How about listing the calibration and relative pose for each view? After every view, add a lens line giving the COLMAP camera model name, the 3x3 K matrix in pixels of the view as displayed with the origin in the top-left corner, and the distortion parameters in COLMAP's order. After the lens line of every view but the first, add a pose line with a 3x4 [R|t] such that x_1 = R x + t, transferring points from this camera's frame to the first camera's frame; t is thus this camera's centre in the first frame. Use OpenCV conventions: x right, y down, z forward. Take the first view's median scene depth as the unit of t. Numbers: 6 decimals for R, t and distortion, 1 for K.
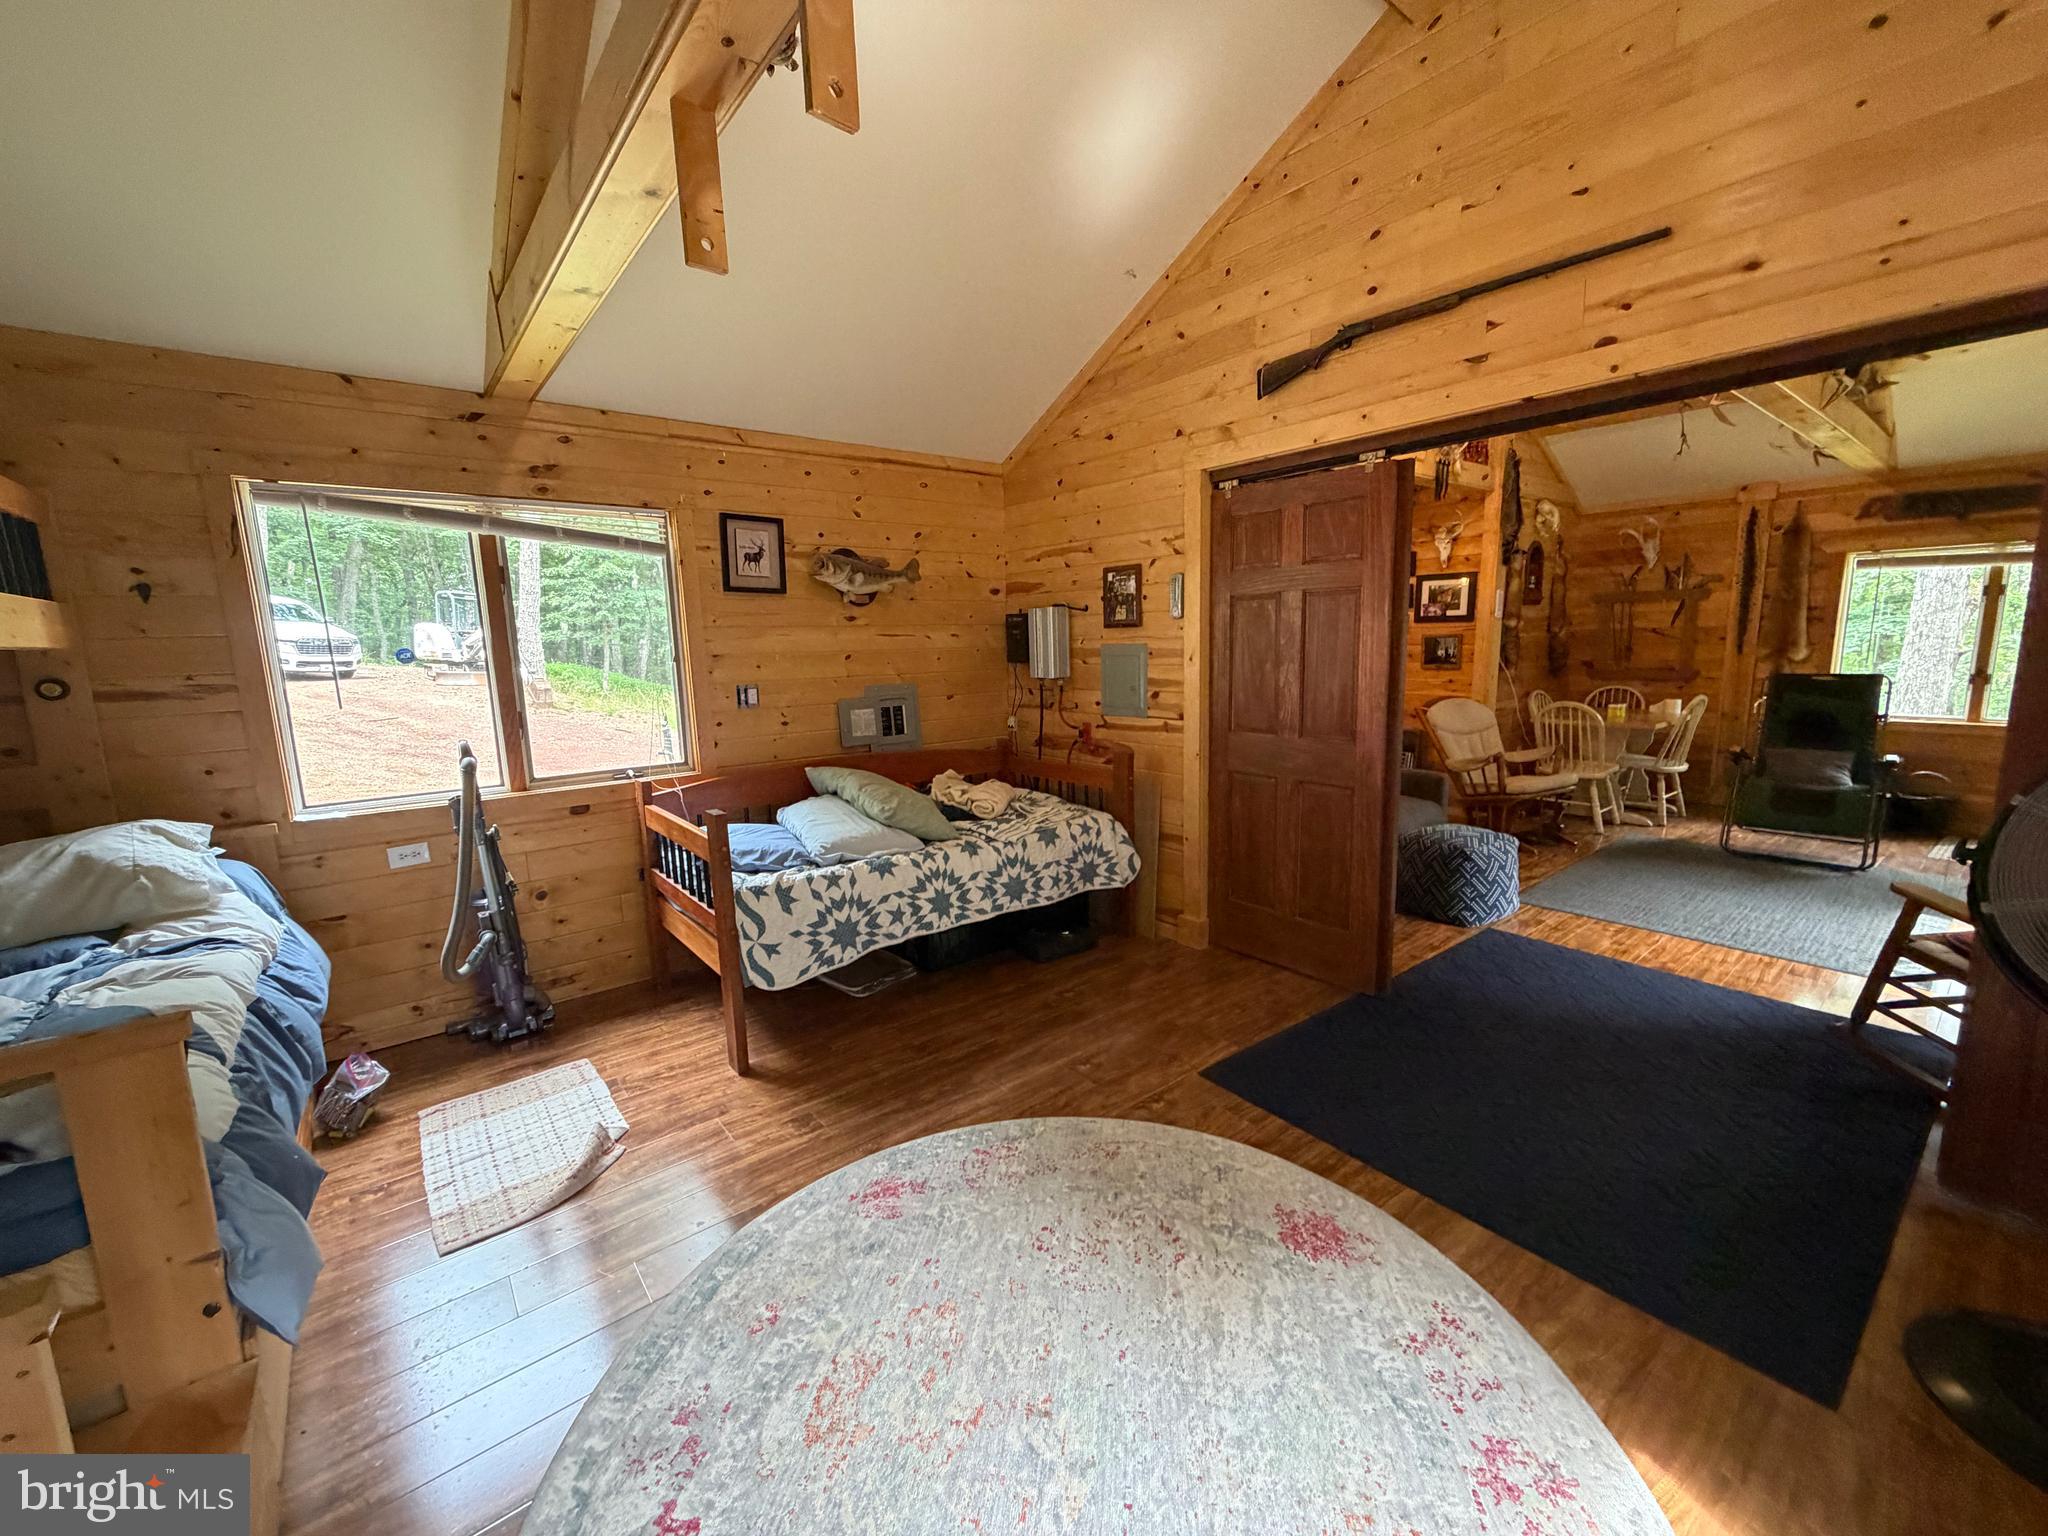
lens RADIAL K [[814.8, 0, 1016.6], [0, 814.8, 769.3], [0, 0, 1]] dist [0.000314, -0.000340]
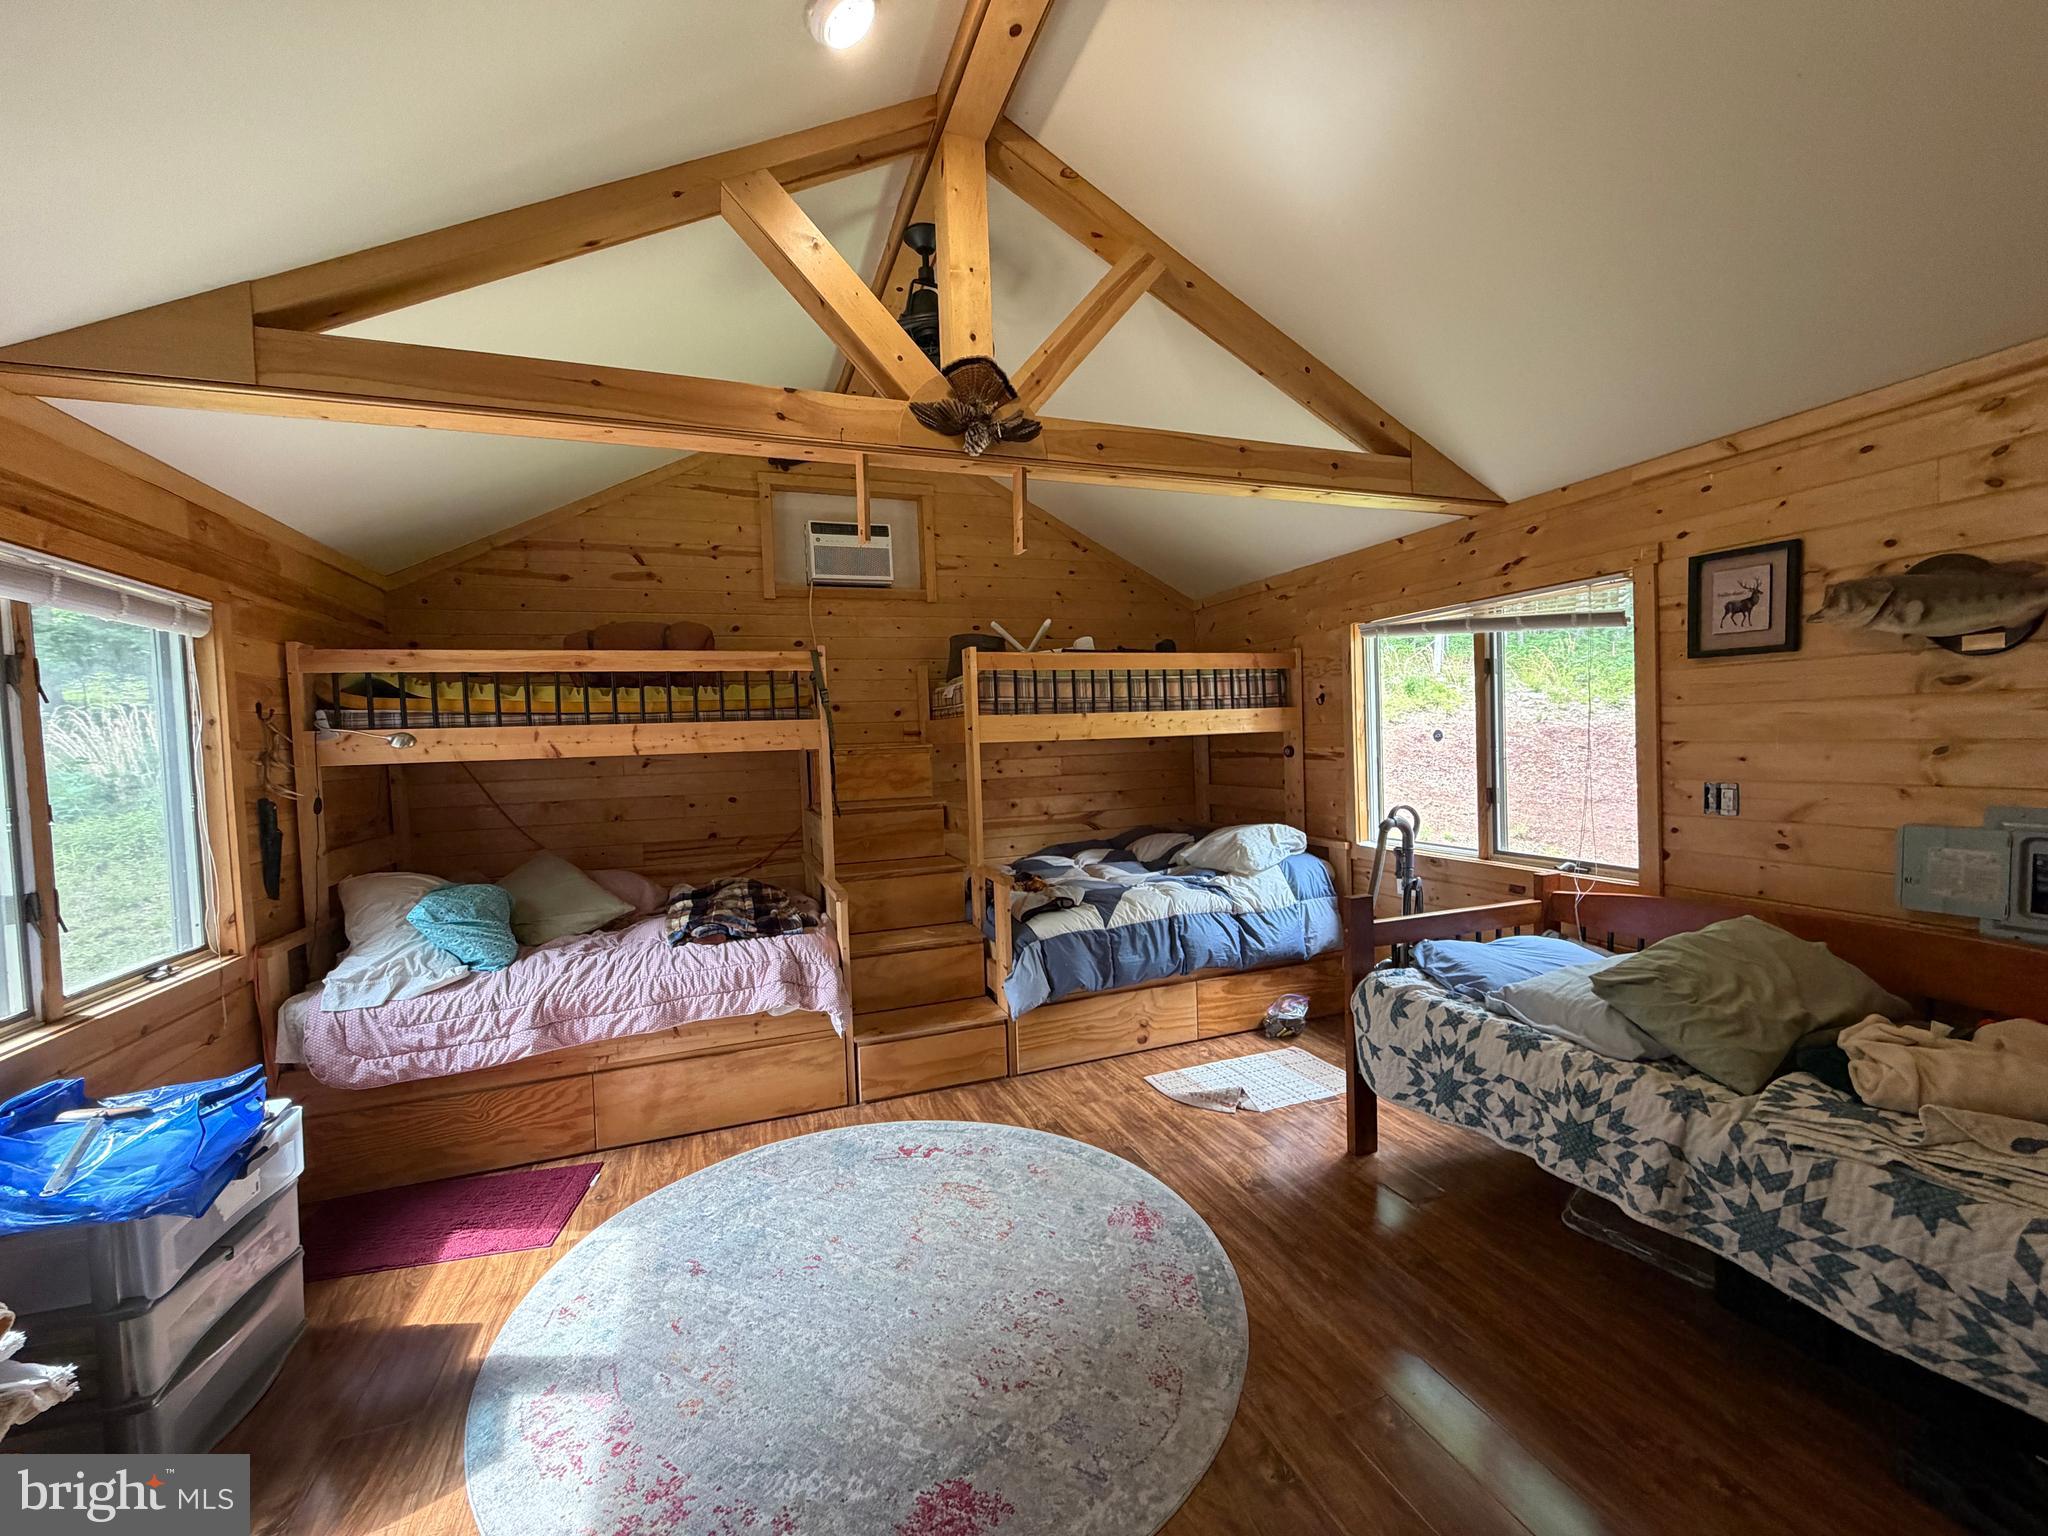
lens RADIAL K [[814.8, 0, 1016.6], [0, 814.8, 769.3], [0, 0, 1]] dist [0.000314, -0.000340]
pose [[-0.313384, 0.072467, -0.946857, 0.479355], [-0.105920, 0.988195, 0.110687, -0.113745], [0.943701, 0.134979, -0.302009, 0.551682]]
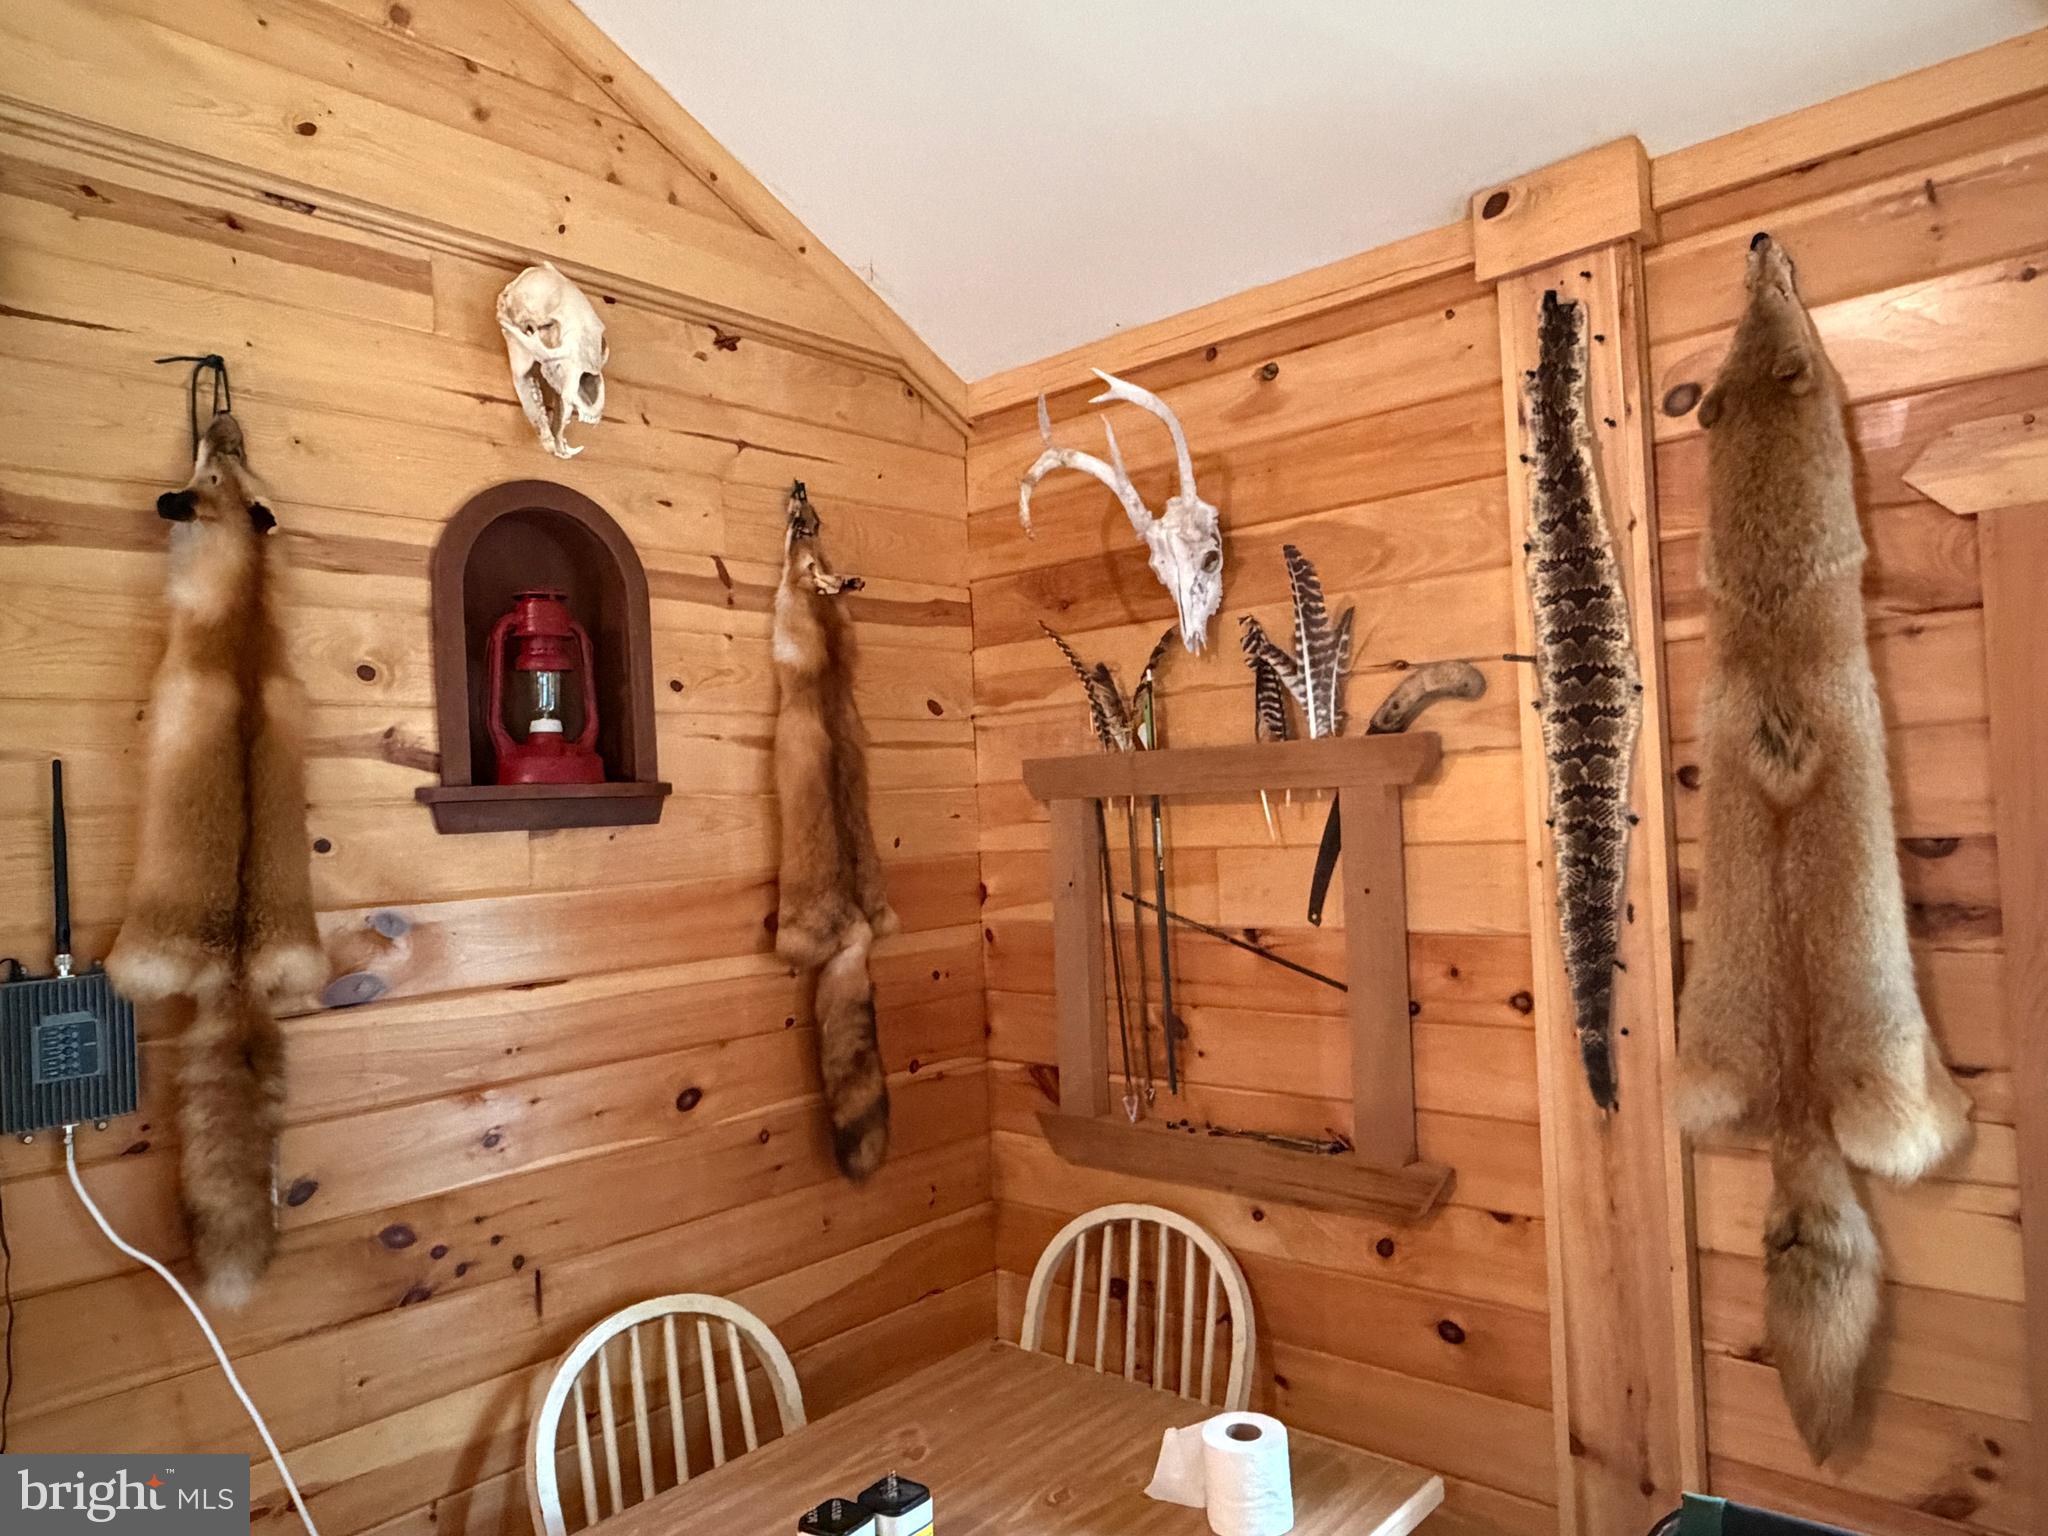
lens RADIAL K [[1345.5, 0, 1018.9], [0, 1345.5, 778.7], [0, 0, 1]] dist [-0.002111, -0.000767]
pose [[0.986217, -0.010798, 0.165106, 1.031563], [0.041789, 0.981773, -0.185408, -0.231230], [-0.160095, 0.189752, 0.968692, 1.048991]]
